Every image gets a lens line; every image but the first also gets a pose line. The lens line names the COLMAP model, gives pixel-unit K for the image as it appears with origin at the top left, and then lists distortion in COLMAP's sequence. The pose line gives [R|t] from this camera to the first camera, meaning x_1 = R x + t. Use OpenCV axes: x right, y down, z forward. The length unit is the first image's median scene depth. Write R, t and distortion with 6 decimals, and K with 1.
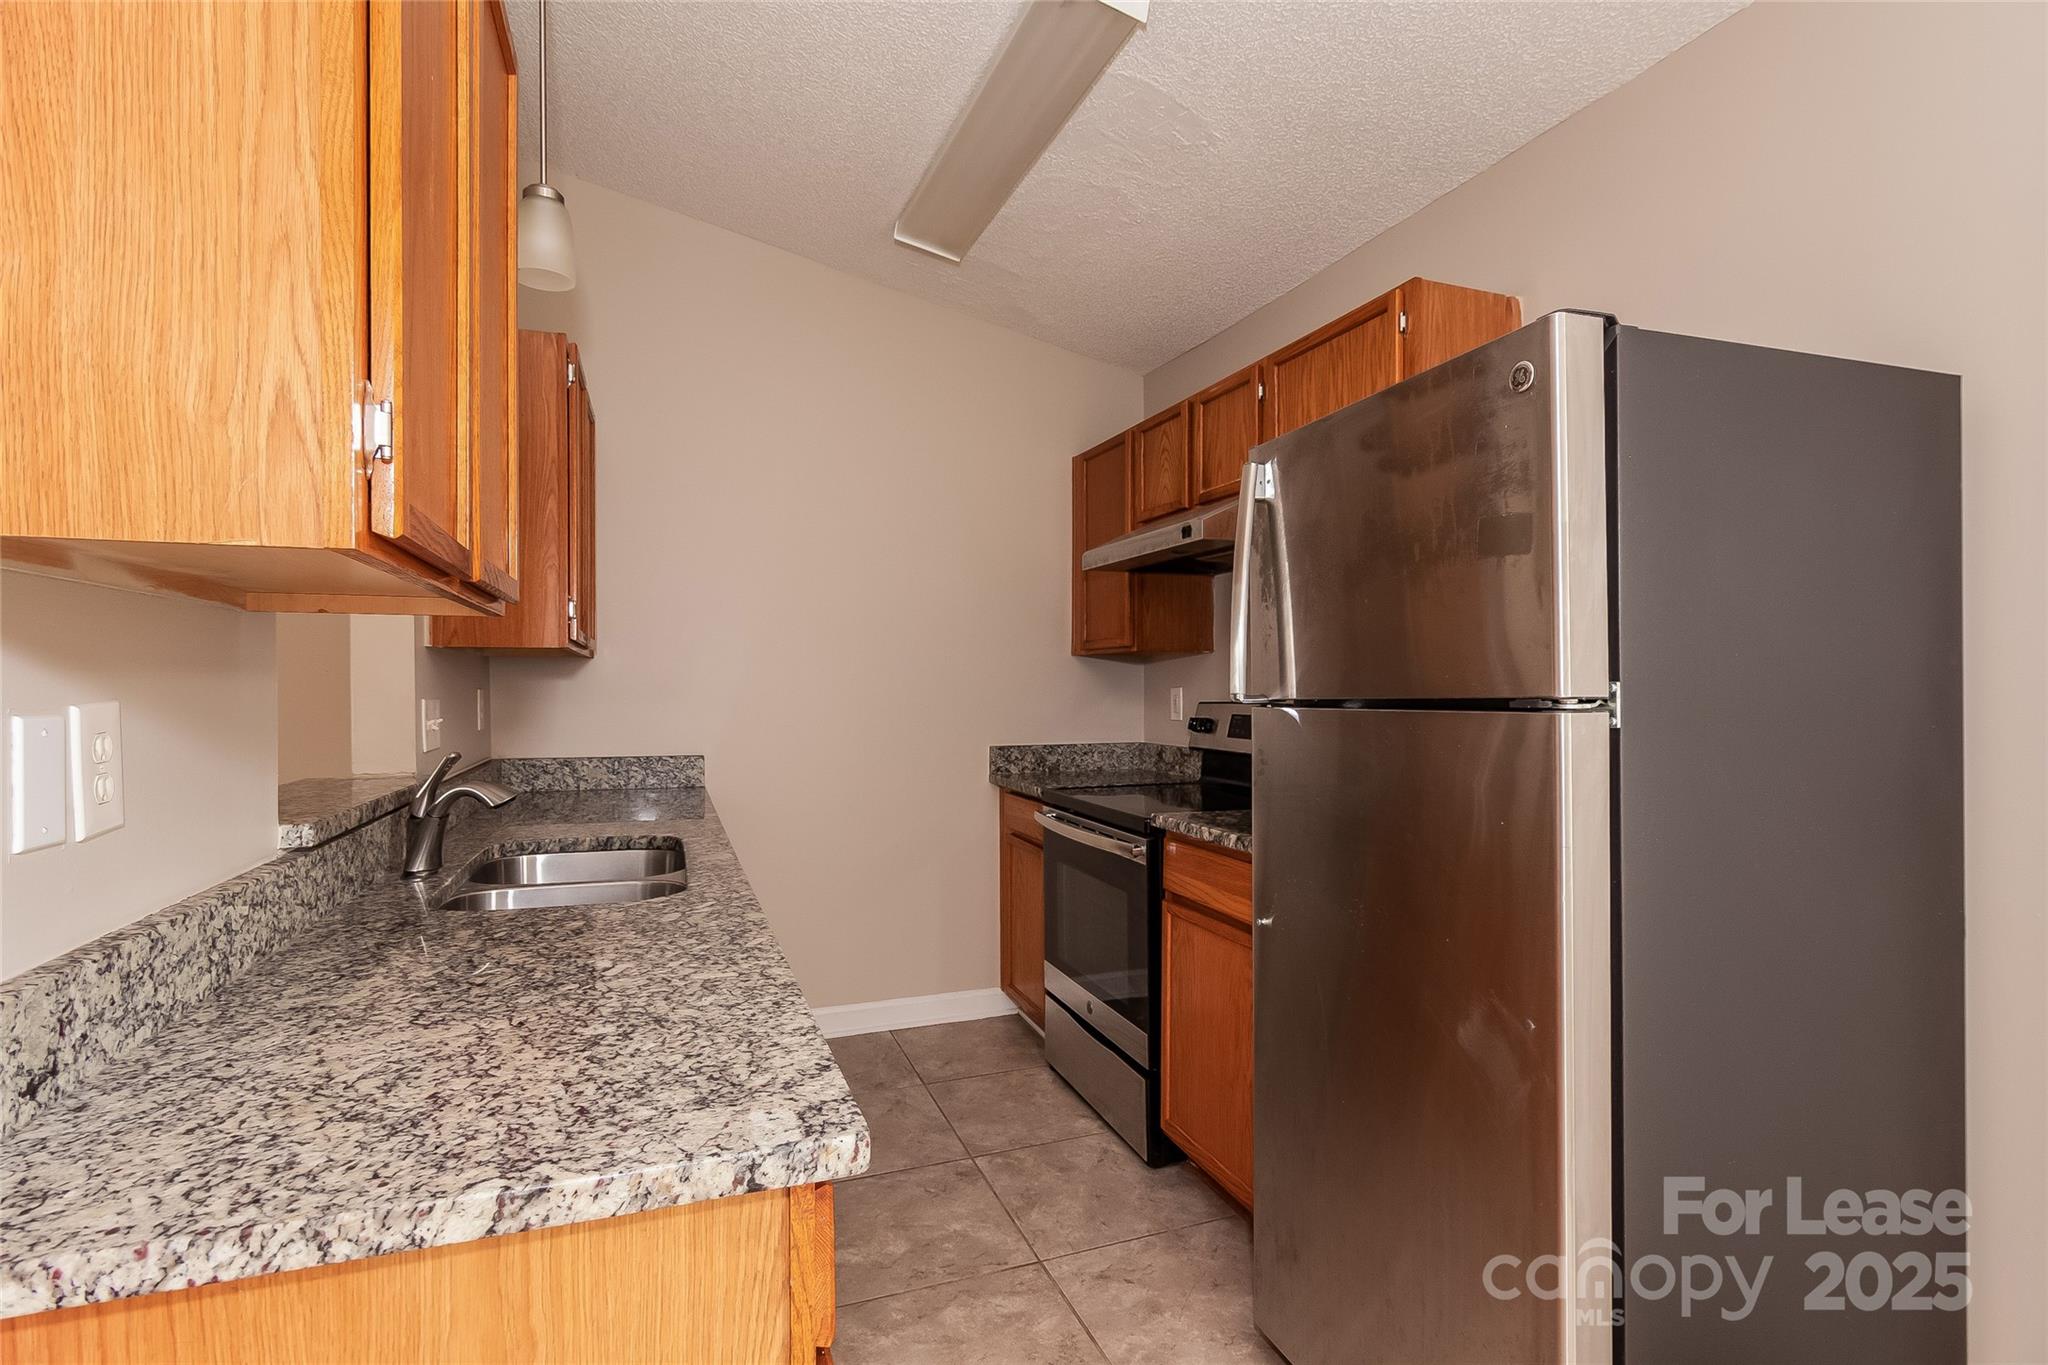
lens RADIAL K [[995.9, 0, 1013.2], [0, 995.9, 685.1], [0, 0, 1]] dist [-0.004309, -0.000181]
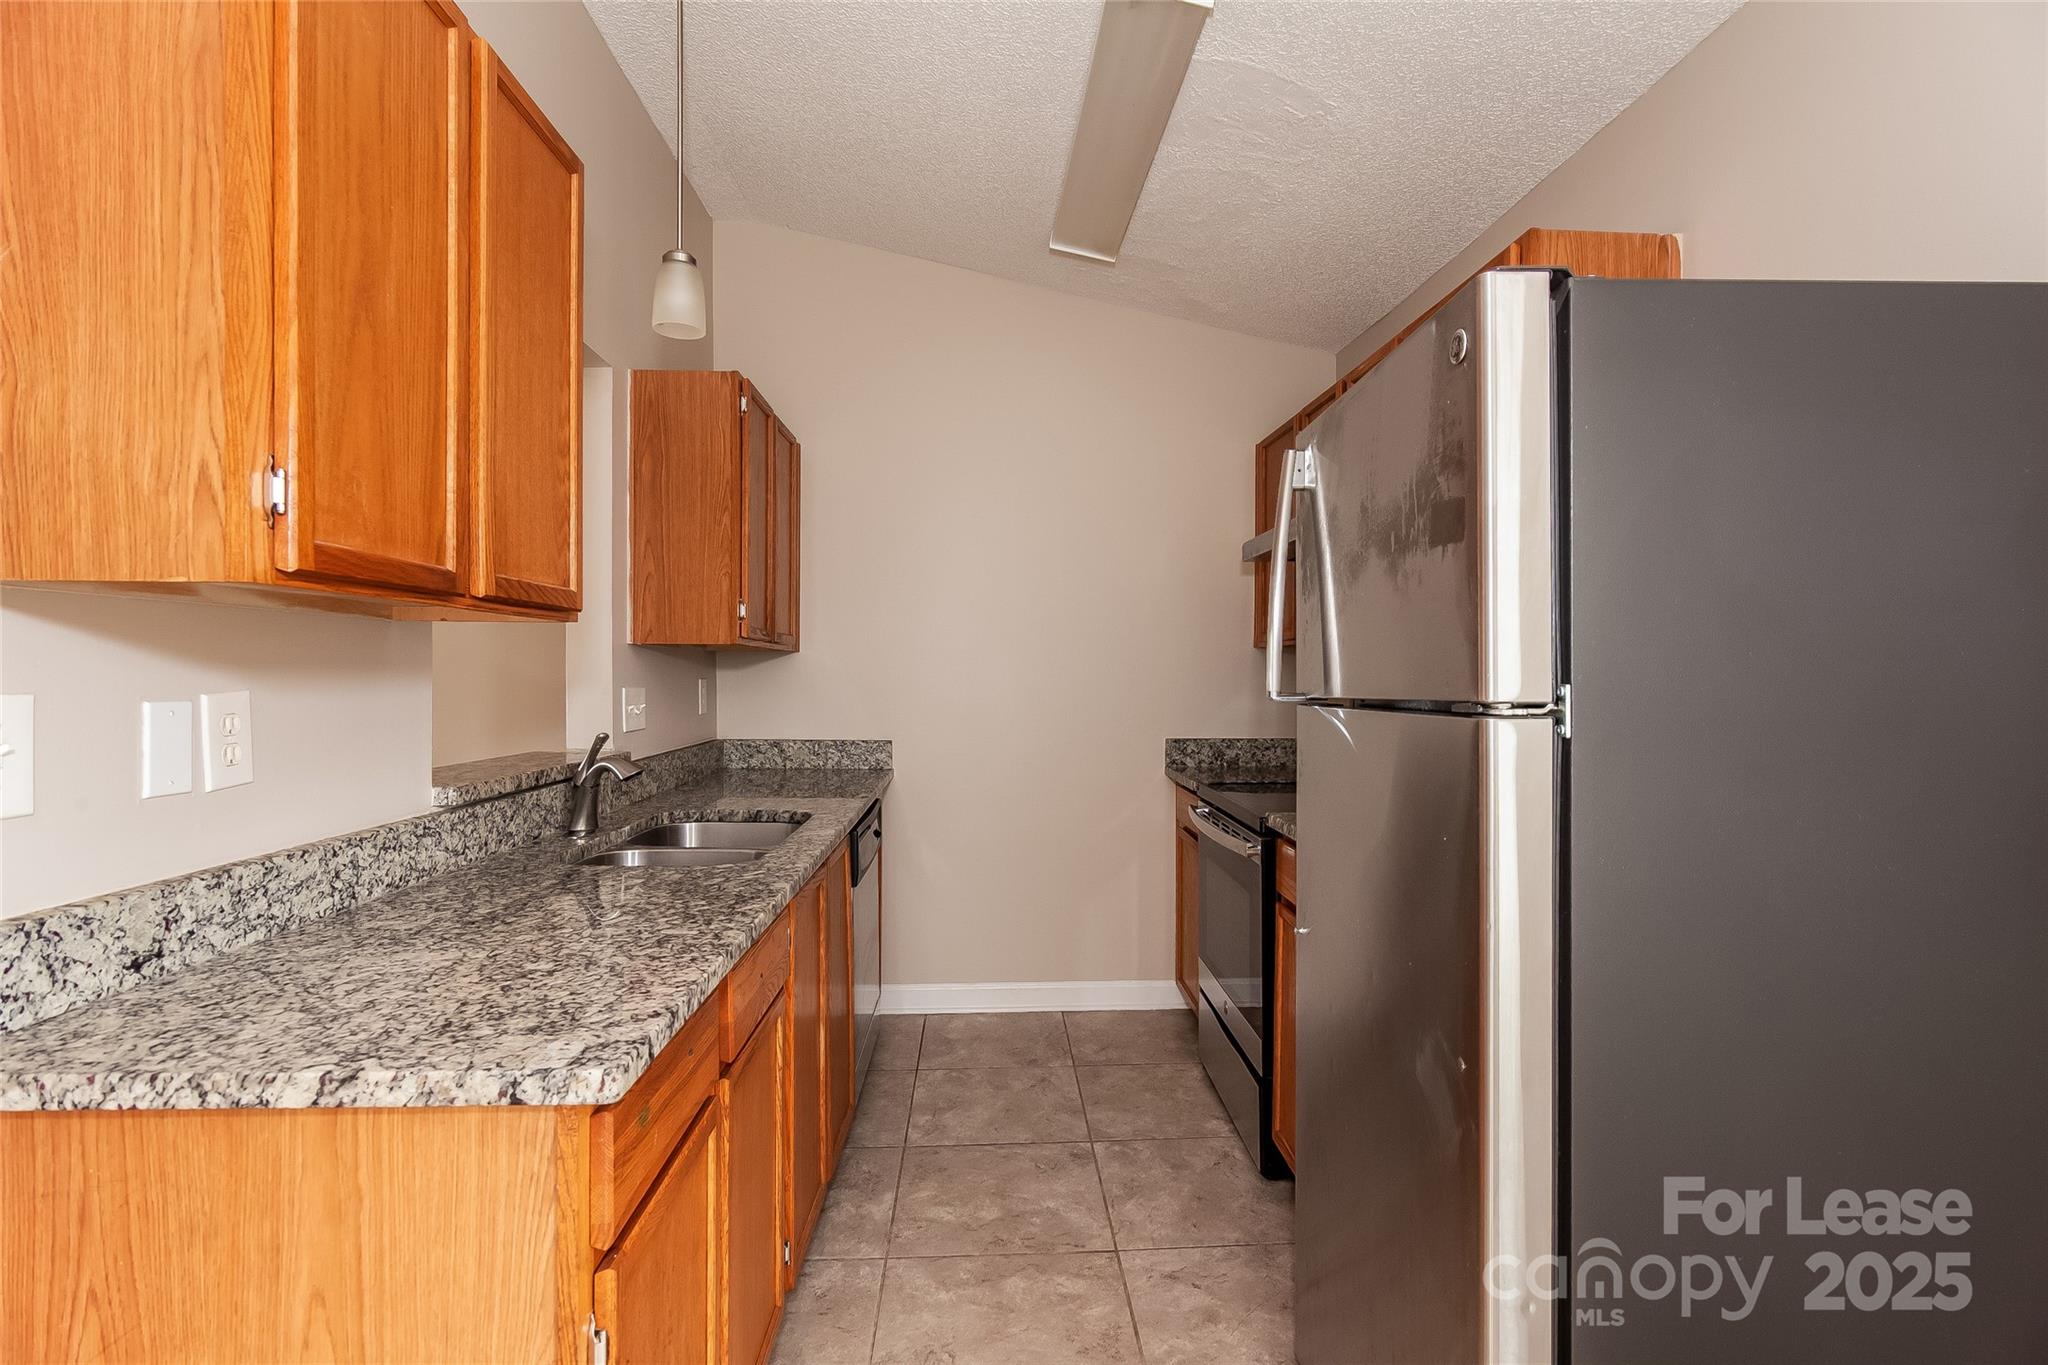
lens RADIAL K [[987.7, 0, 1023.9], [0, 987.7, 671.9], [0, 0, 1]] dist [-0.003673, -0.000595]
pose [[0.953450, 0.004769, -0.301514, 0.519929], [-0.005527, 0.999983, -0.001660, -0.013176], [0.301501, 0.003249, 0.953460, 0.032374]]
